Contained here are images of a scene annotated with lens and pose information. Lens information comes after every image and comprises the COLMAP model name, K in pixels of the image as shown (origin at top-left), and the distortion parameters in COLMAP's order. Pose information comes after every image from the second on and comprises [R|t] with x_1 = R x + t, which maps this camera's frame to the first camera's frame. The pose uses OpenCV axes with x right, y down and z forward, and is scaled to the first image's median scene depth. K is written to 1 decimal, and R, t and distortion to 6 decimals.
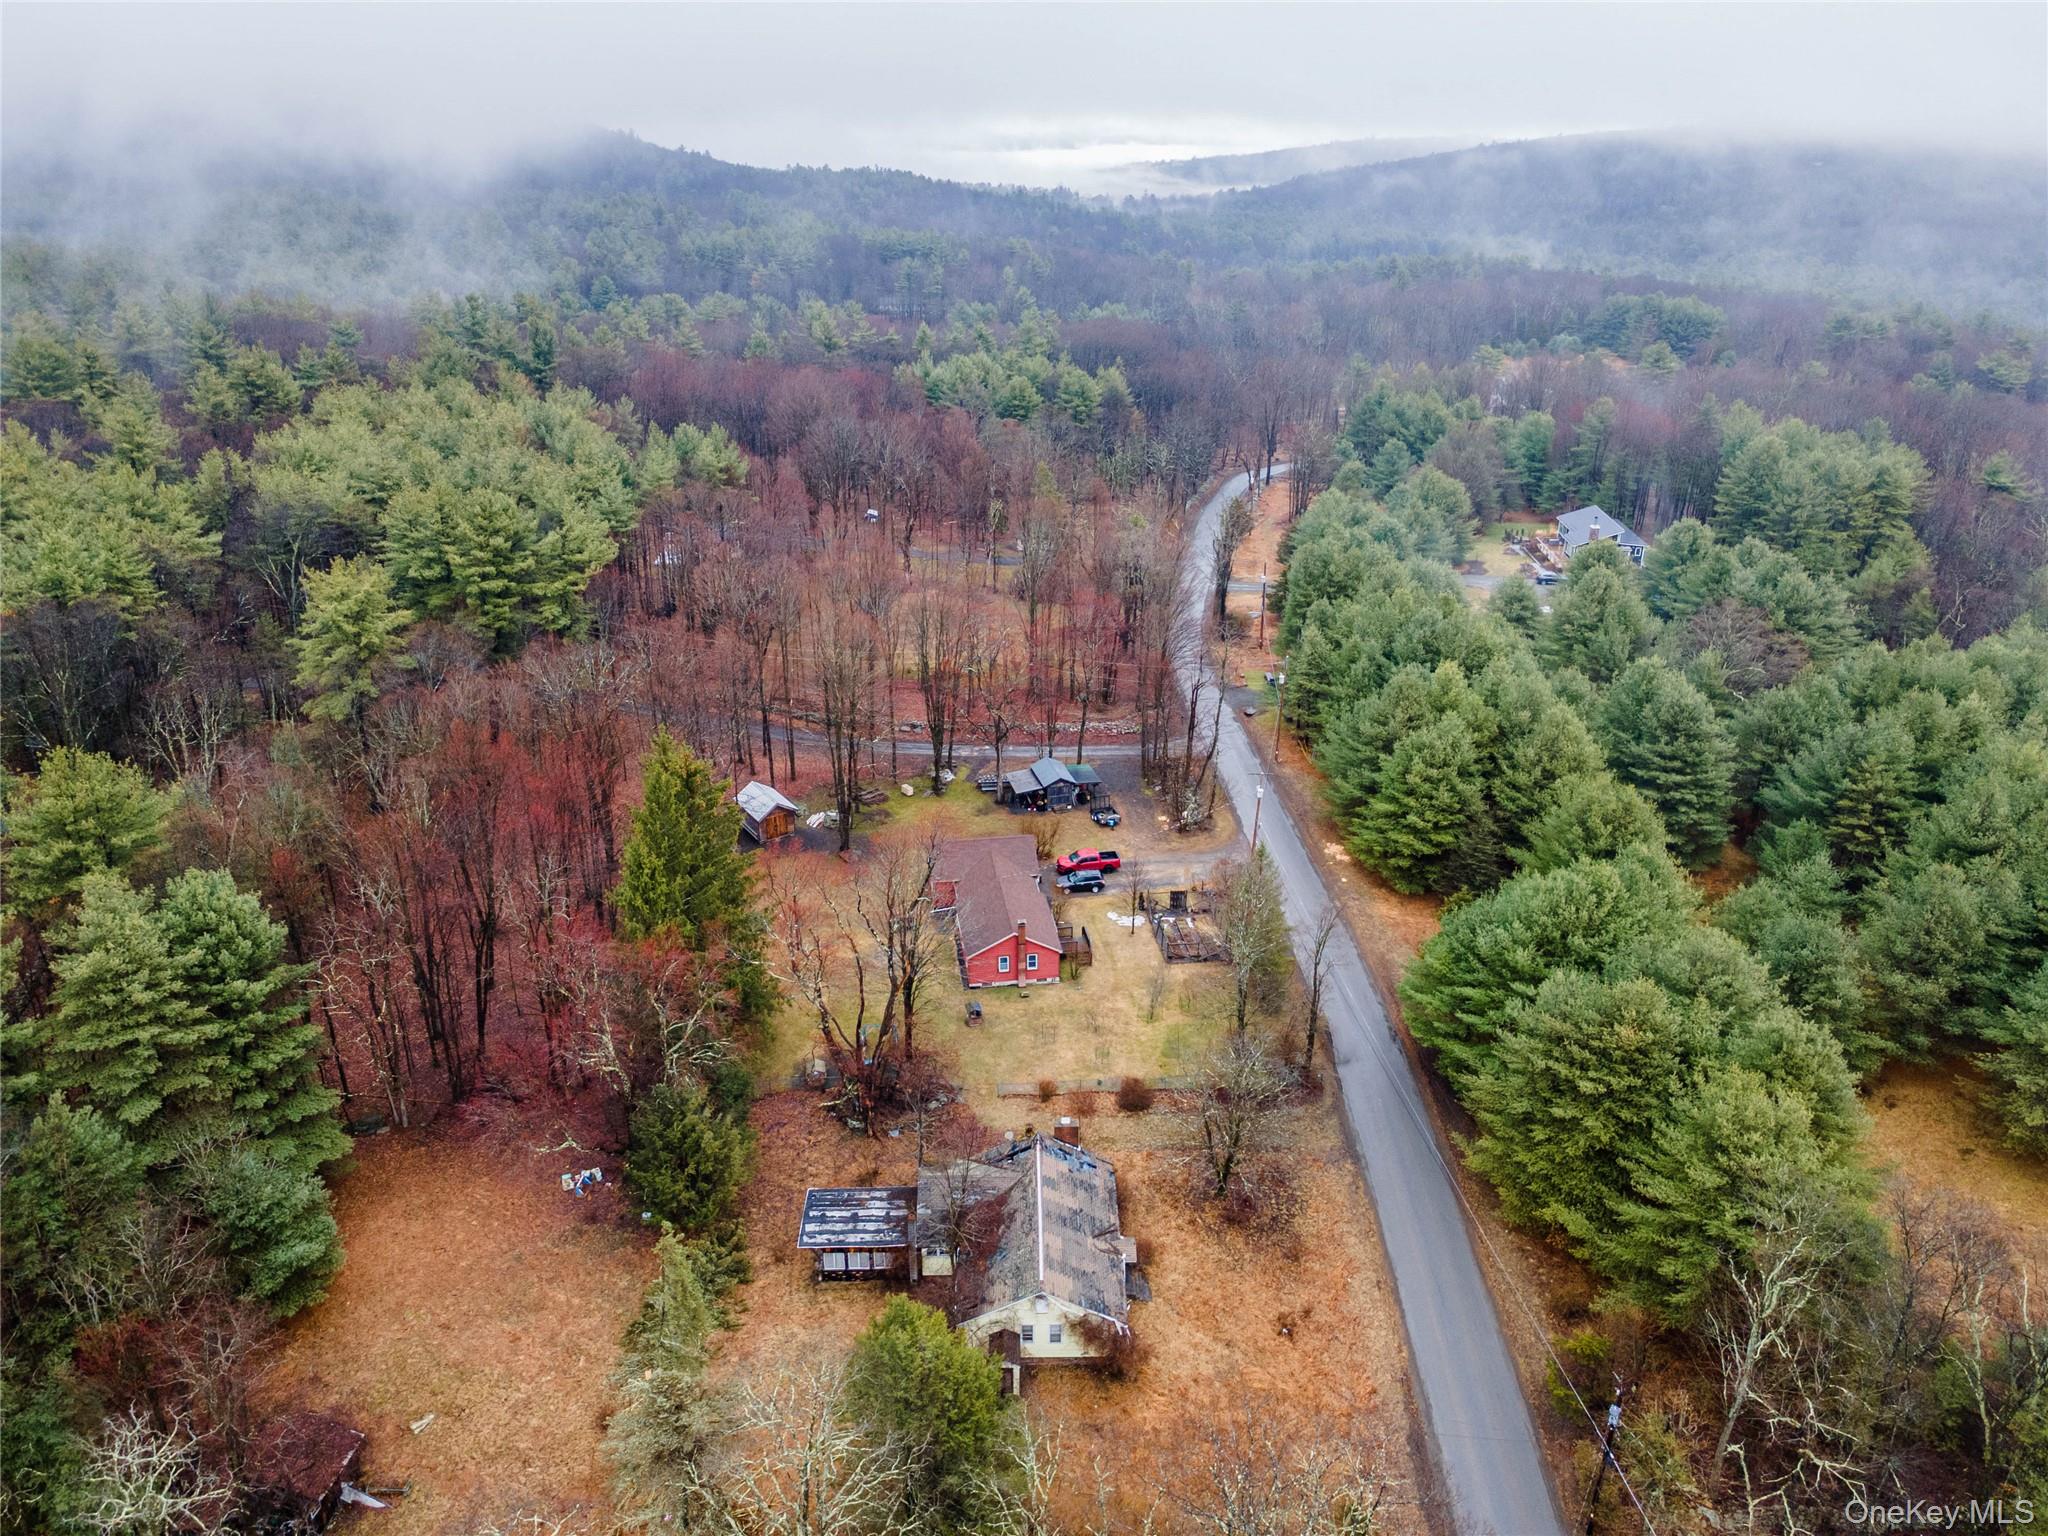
lens RADIAL K [[1499.0, 0, 1020.0], [0, 1499.0, 768.0], [0, 0, 1]] dist [0.017303, 0.046269]
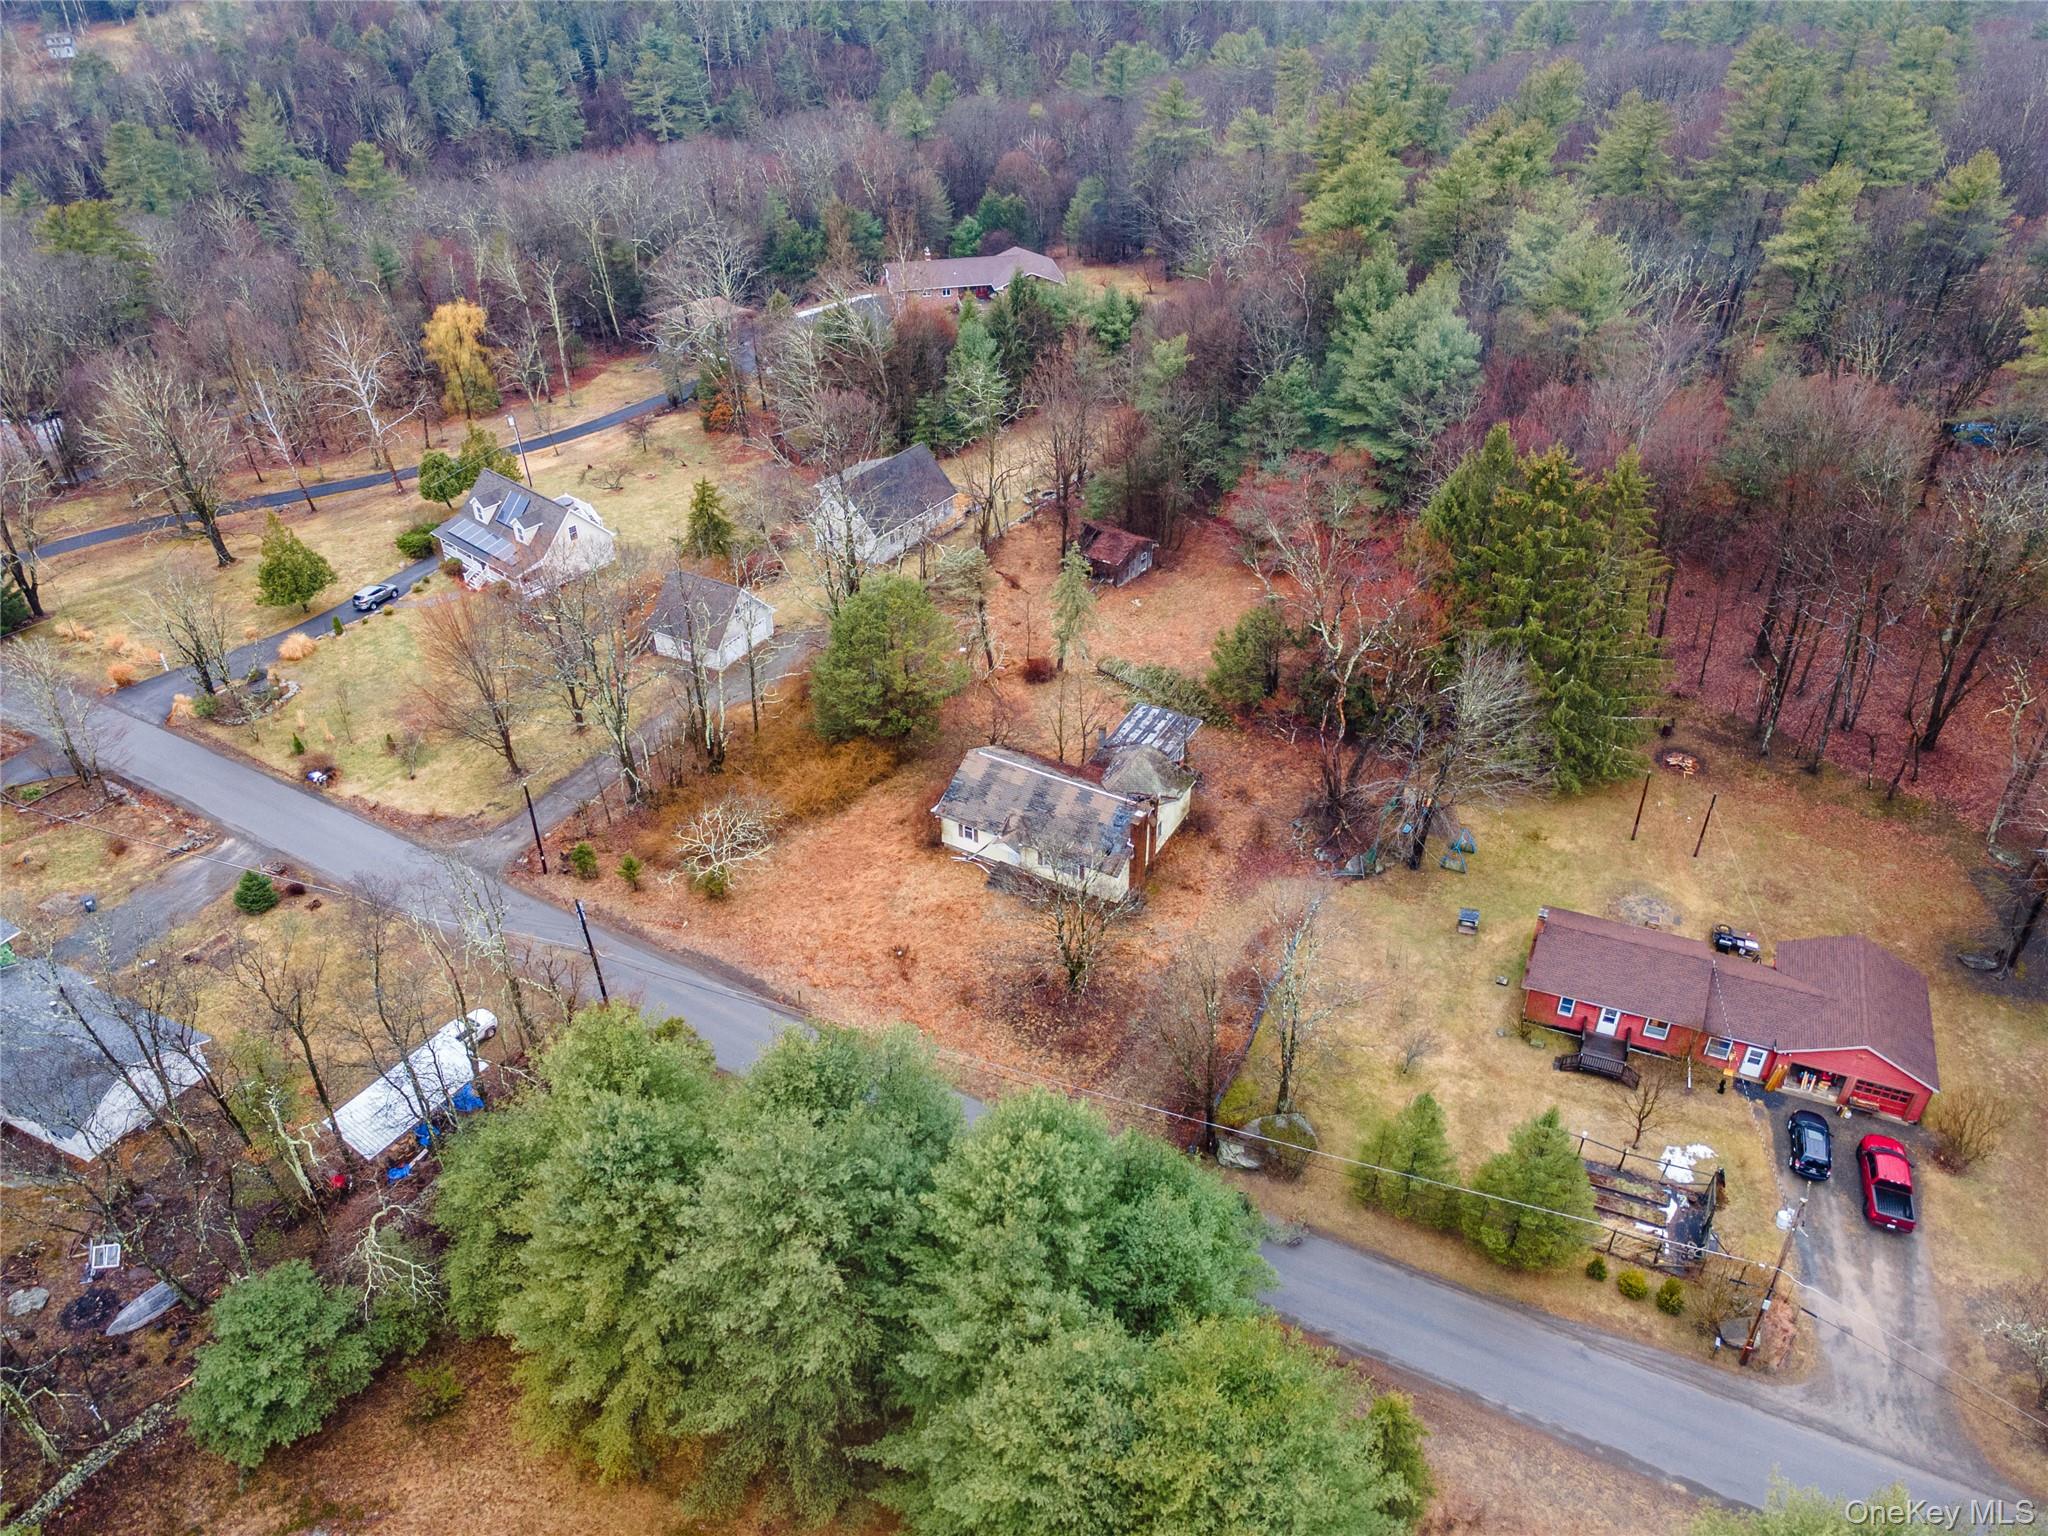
lens RADIAL K [[1499.0, 0, 1020.0], [0, 1499.0, 768.0], [0, 0, 1]] dist [0.017303, 0.046269]
pose [[-0.502365, 0.510226, -0.698069, 0.789151], [-0.337333, 0.627709, 0.701561, -0.485683], [0.796138, 0.587921, -0.143223, 1.095451]]
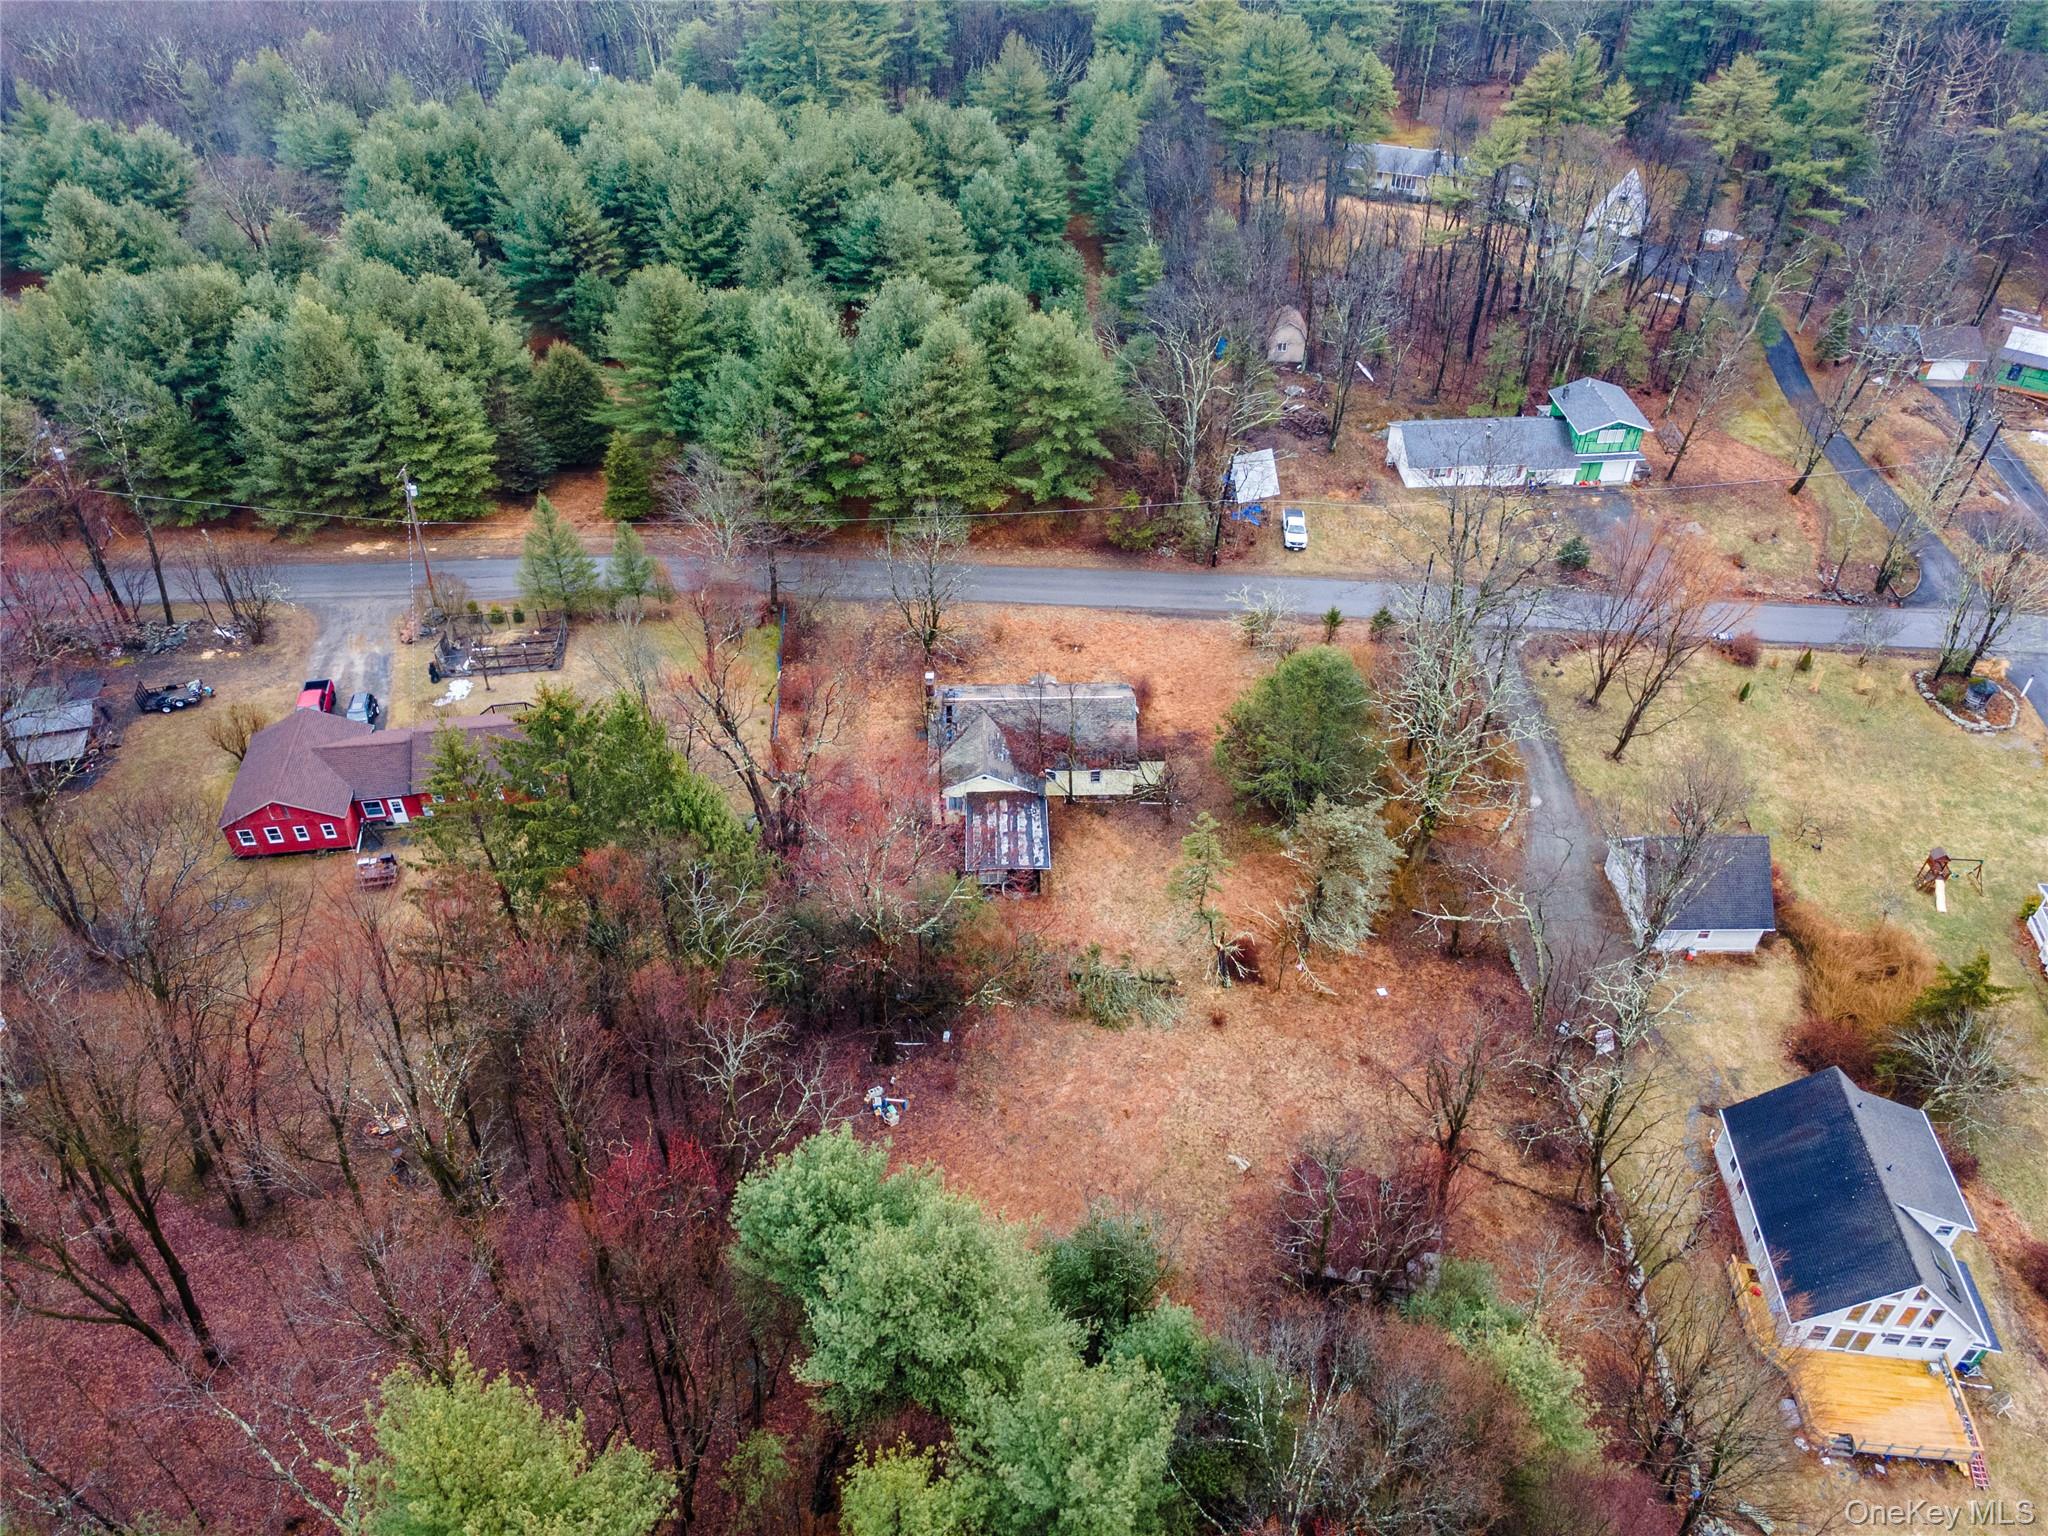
lens RADIAL K [[1499.0, 0, 1020.0], [0, 1499.0, 768.0], [0, 0, 1]] dist [0.017303, 0.046269]
pose [[-0.009317, -0.642448, 0.766273, -0.869081], [0.414047, 0.695050, 0.587768, -0.338366], [-0.910208, 0.322749, 0.259528, 0.701899]]
